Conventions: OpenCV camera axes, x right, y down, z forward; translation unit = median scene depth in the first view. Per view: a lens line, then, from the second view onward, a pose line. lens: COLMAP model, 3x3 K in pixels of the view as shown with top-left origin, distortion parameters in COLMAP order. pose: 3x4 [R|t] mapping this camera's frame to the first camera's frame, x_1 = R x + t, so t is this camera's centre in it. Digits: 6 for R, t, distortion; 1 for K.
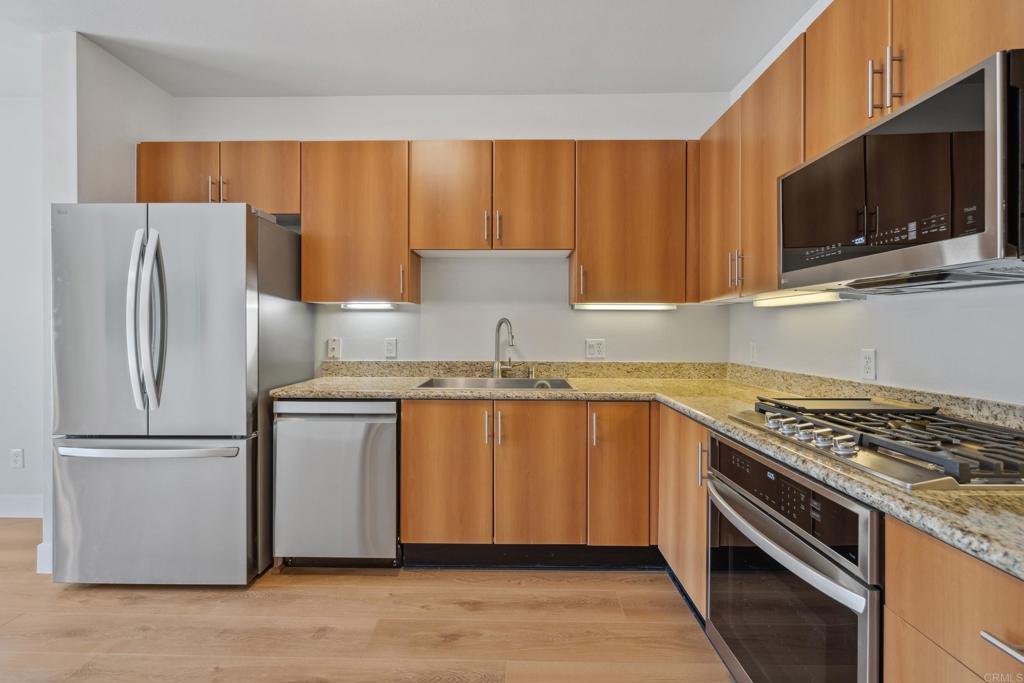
lens RADIAL K [[470.6, 0, 508.0], [0, 470.6, 331.4], [0, 0, 1]] dist [-0.005284, 0.002339]
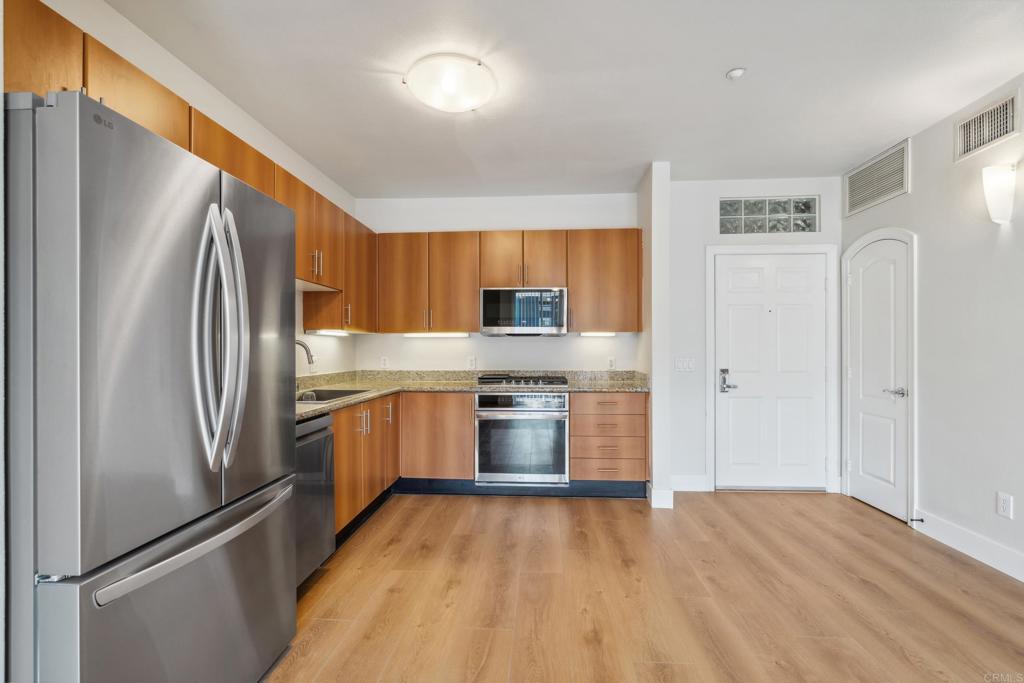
lens RADIAL K [[470.6, 0, 514.9], [0, 470.6, 348.7], [0, 0, 1]] dist [-0.005284, 0.002339]
pose [[0.045005, -0.001805, 0.998985, -1.367699], [0.004852, 0.999987, 0.001588, -0.007804], [-0.998975, 0.004776, 0.045013, 0.512126]]
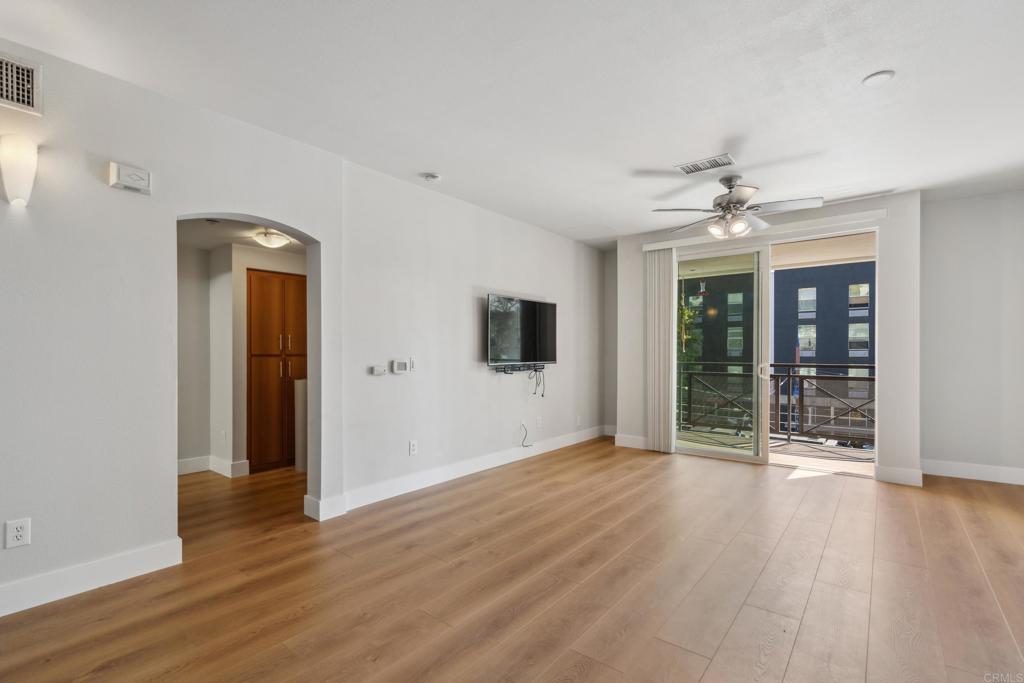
lens RADIAL K [[470.6, 0, 507.2], [0, 470.6, 355.0], [0, 0, 1]] dist [-0.005284, 0.002339]
pose [[-0.608918, 0.000821, -0.793233, -0.032235], [-0.003281, 0.999988, 0.003554, 0.001019], [0.793227, 0.004767, -0.608908, 0.780300]]
